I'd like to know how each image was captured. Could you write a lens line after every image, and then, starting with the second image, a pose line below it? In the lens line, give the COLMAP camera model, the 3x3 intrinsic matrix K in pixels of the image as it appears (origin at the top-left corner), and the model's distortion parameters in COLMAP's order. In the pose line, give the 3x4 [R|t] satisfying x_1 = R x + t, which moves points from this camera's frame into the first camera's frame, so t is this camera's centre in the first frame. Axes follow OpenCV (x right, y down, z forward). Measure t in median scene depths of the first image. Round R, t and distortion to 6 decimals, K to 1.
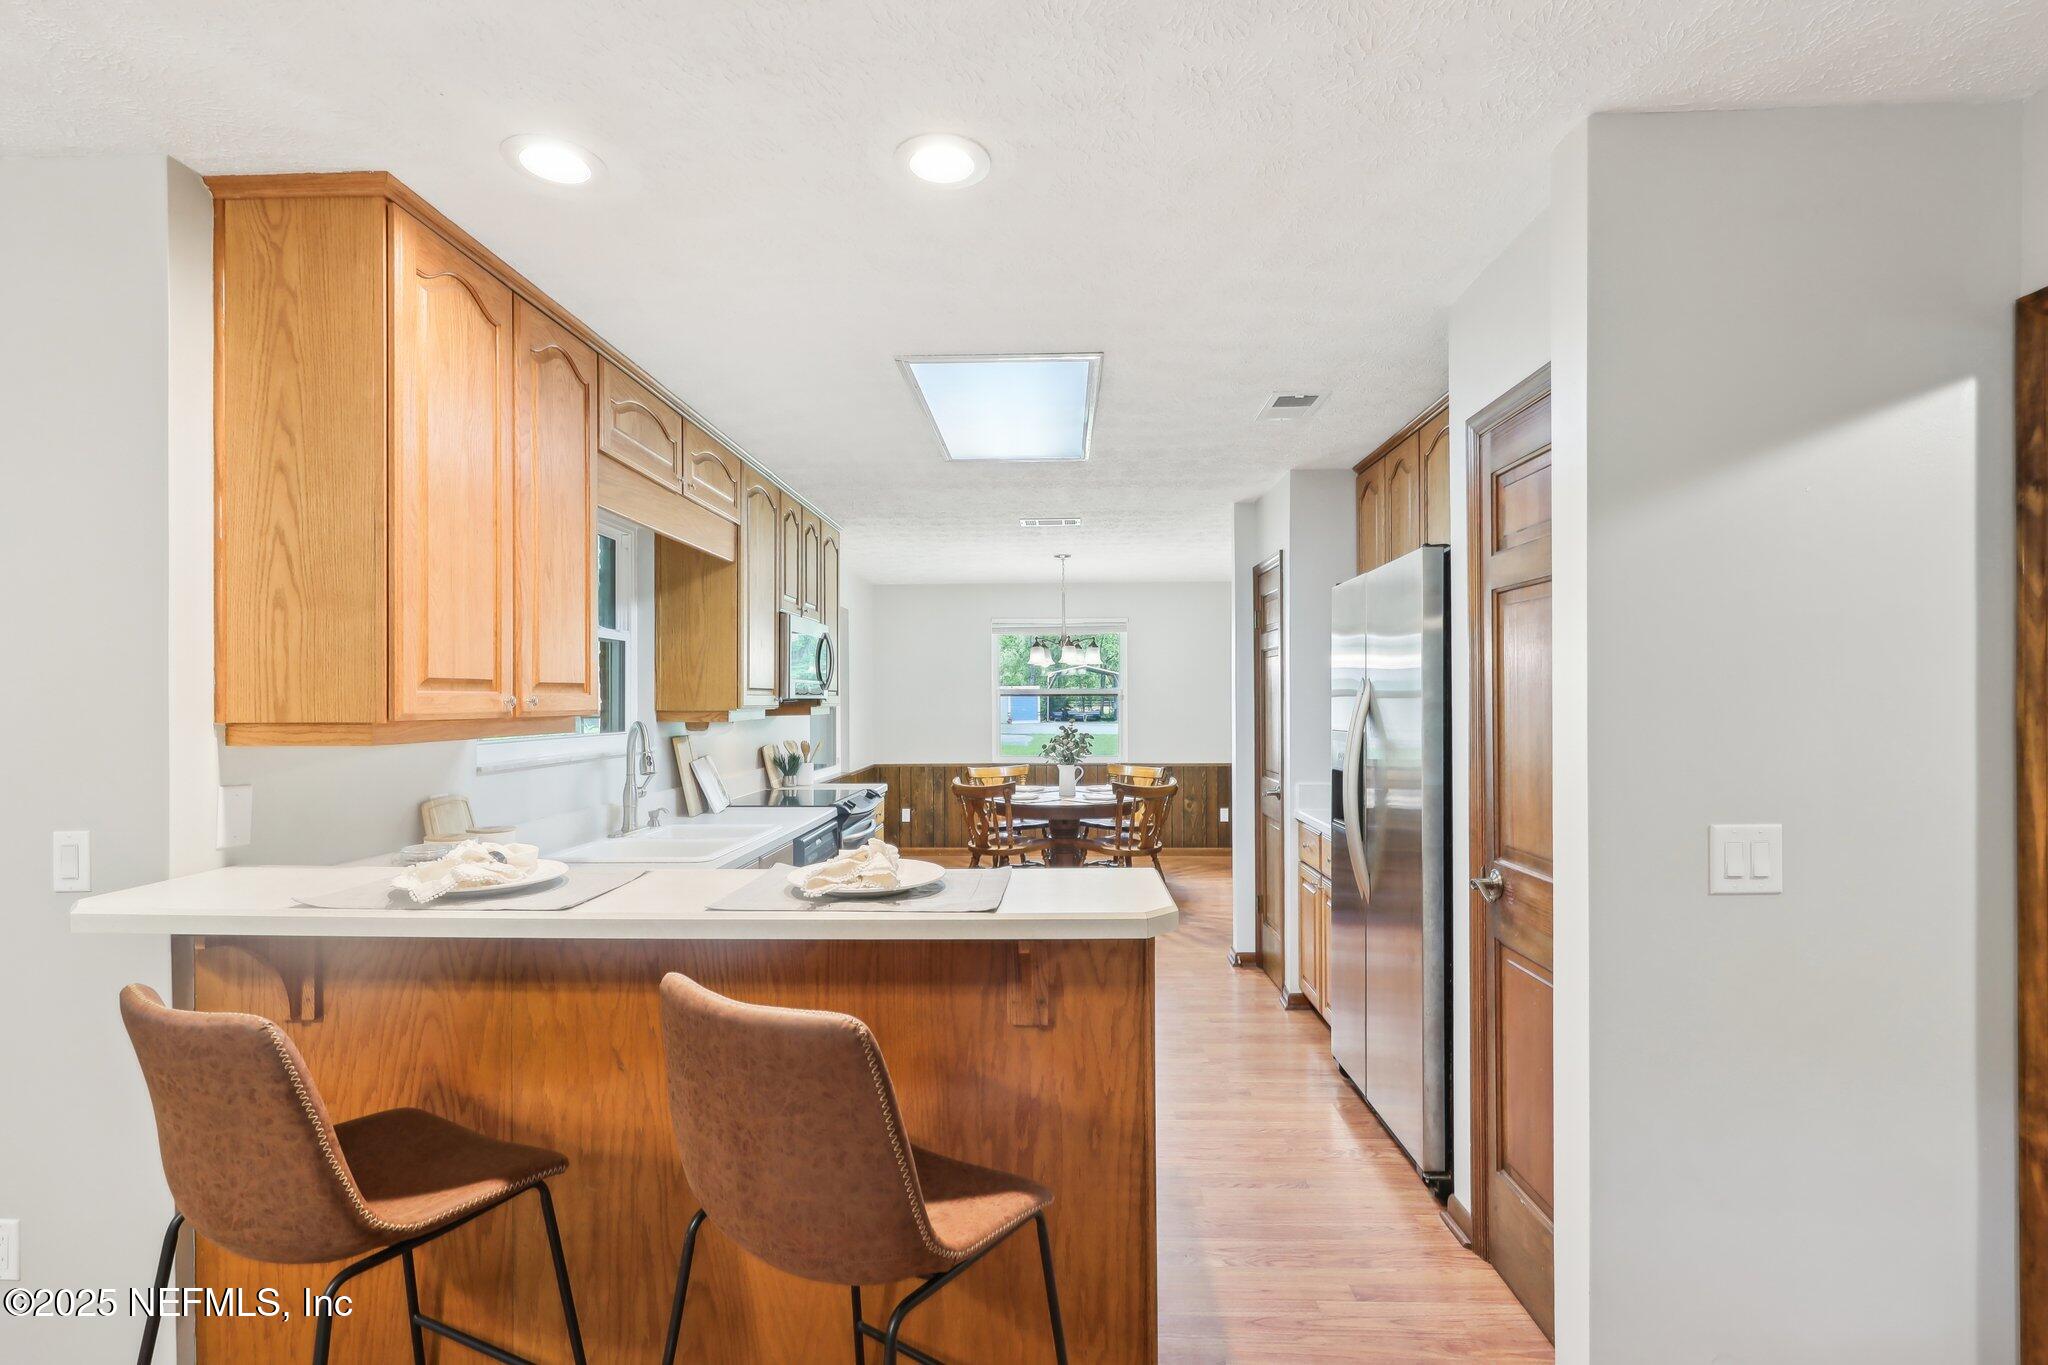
lens RADIAL K [[957.6, 0, 1021.4], [0, 957.6, 700.3], [0, 0, 1]] dist [-0.000042, -0.000370]
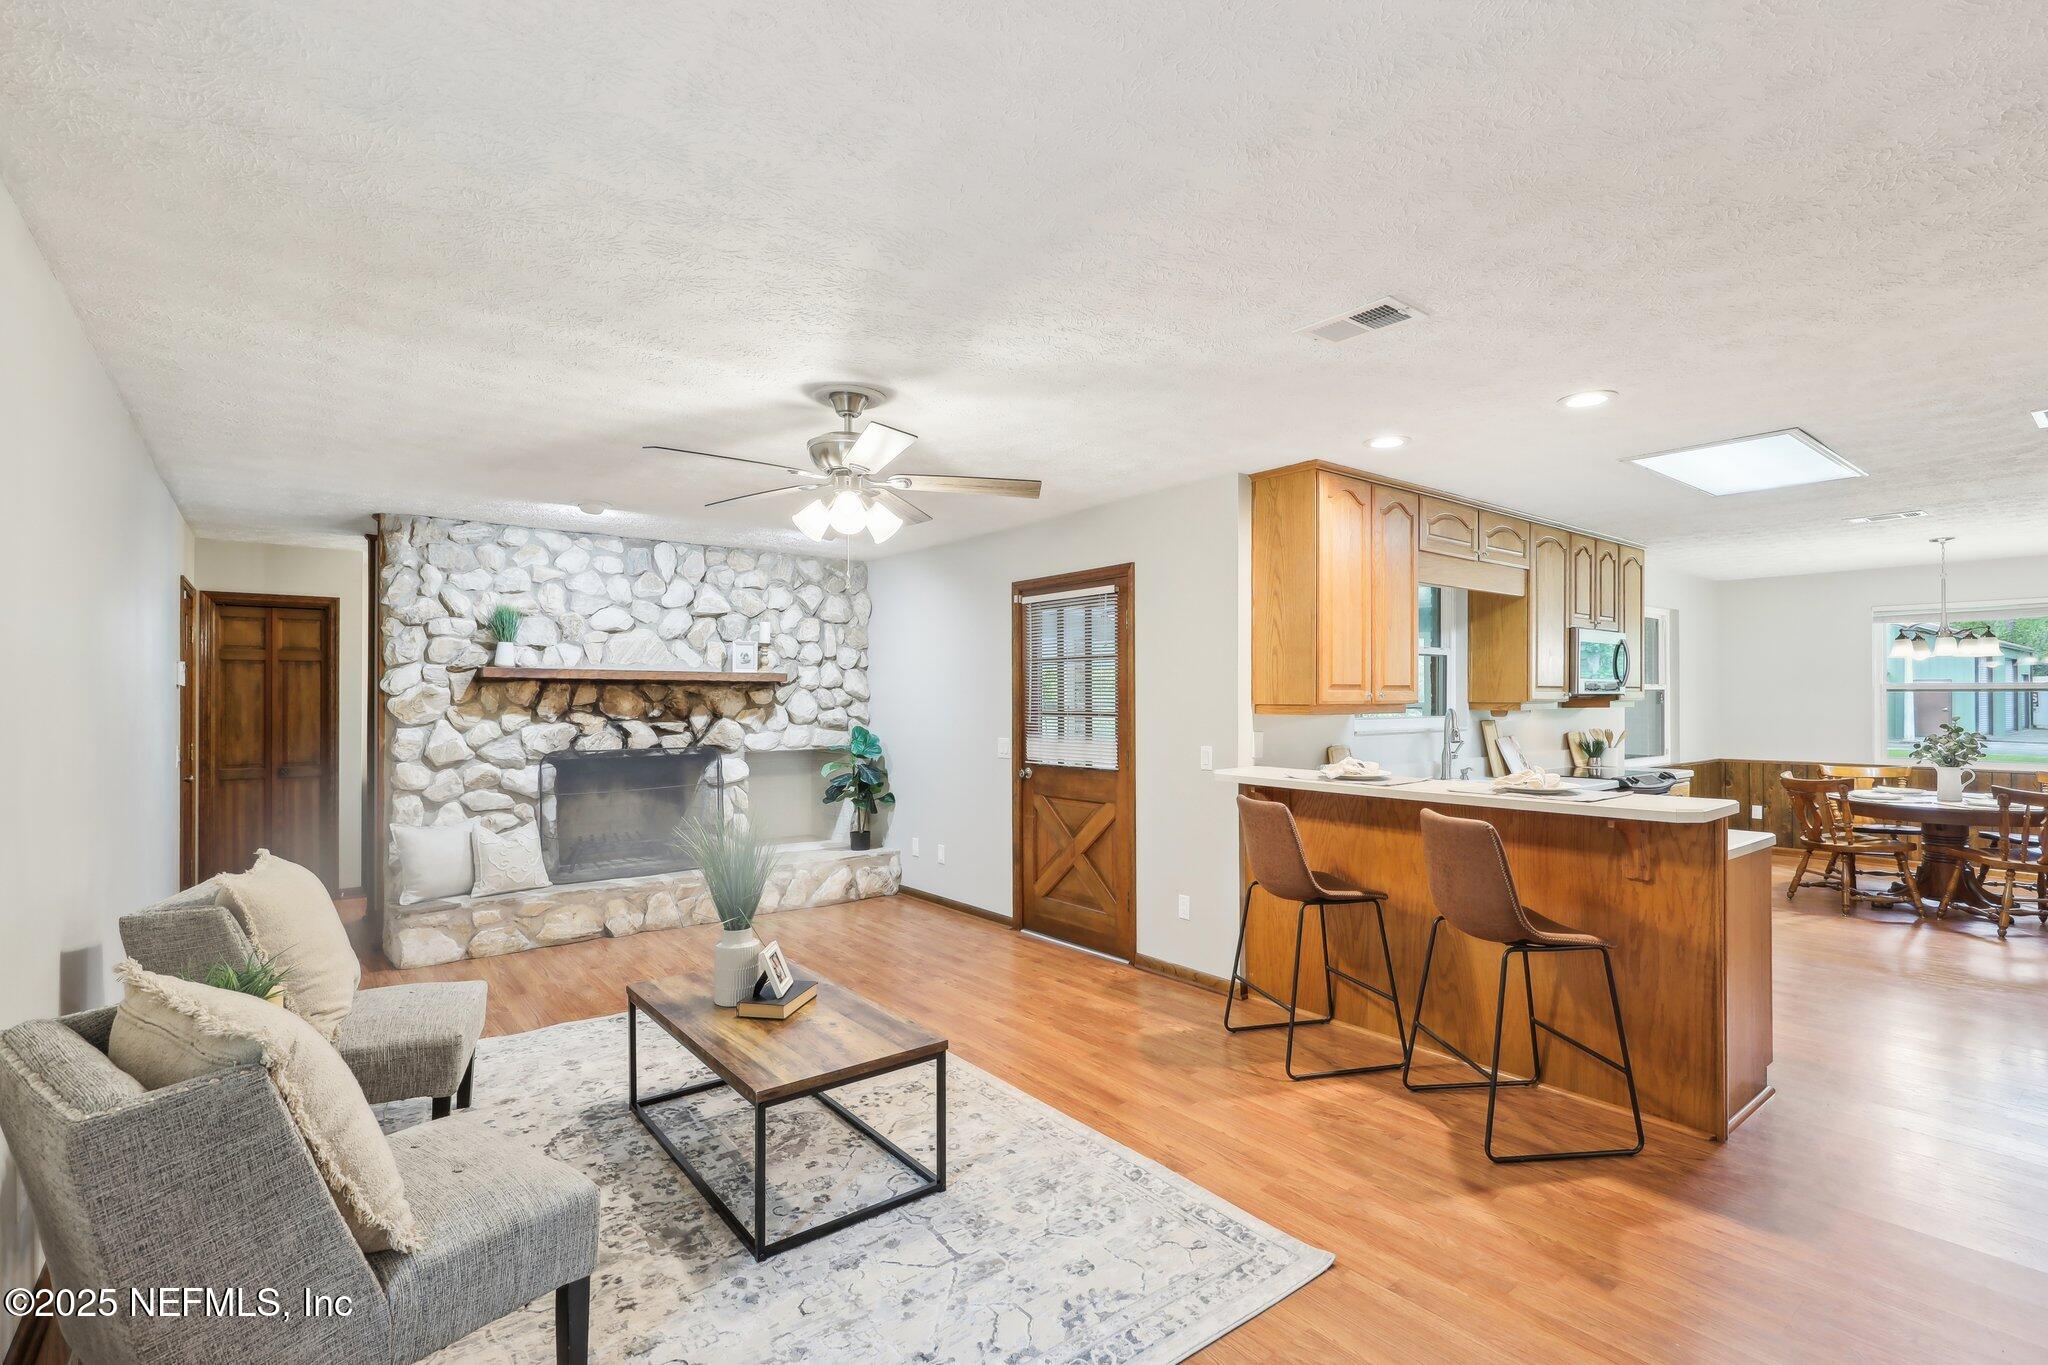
lens RADIAL K [[953.1, 0, 1029.6], [0, 953.1, 686.7], [0, 0, 1]] dist [0.000537, -0.000151]
pose [[0.657664, -0.001734, -0.753309, 0.327668], [-0.004349, 0.999972, -0.006099, -0.001398], [0.753299, 0.007287, 0.657638, -0.553132]]
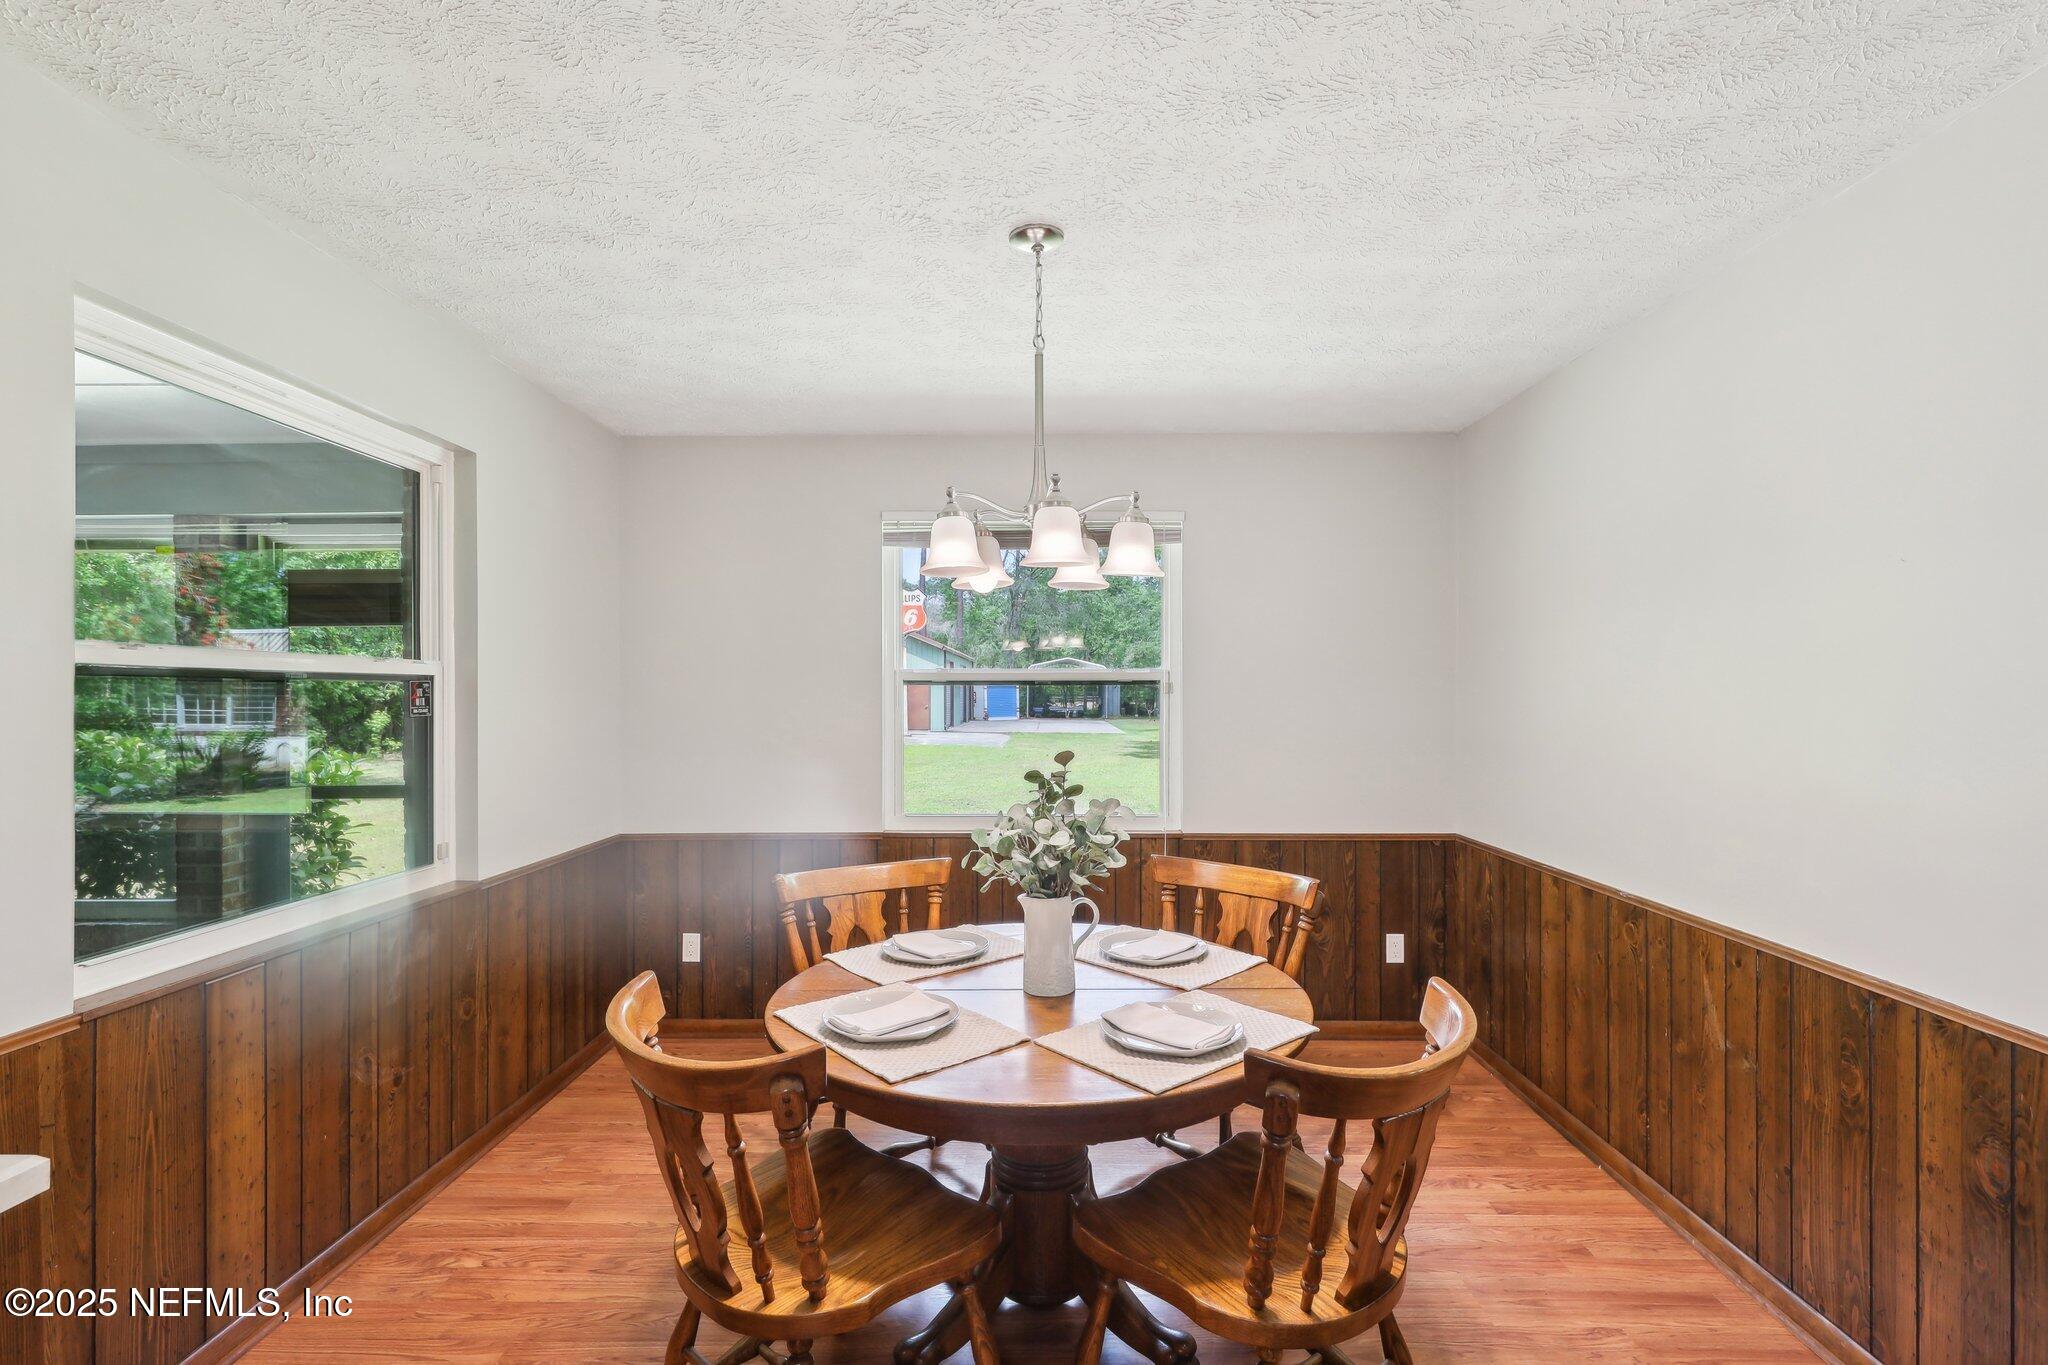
lens RADIAL K [[957.6, 0, 1021.4], [0, 957.6, 700.3], [0, 0, 1]] dist [-0.000042, -0.000370]
pose [[0.999821, 0.003766, 0.018565, 0.065815], [-0.003868, 0.999977, 0.005493, 0.001552], [-0.018544, -0.005563, 0.999813, 1.414747]]
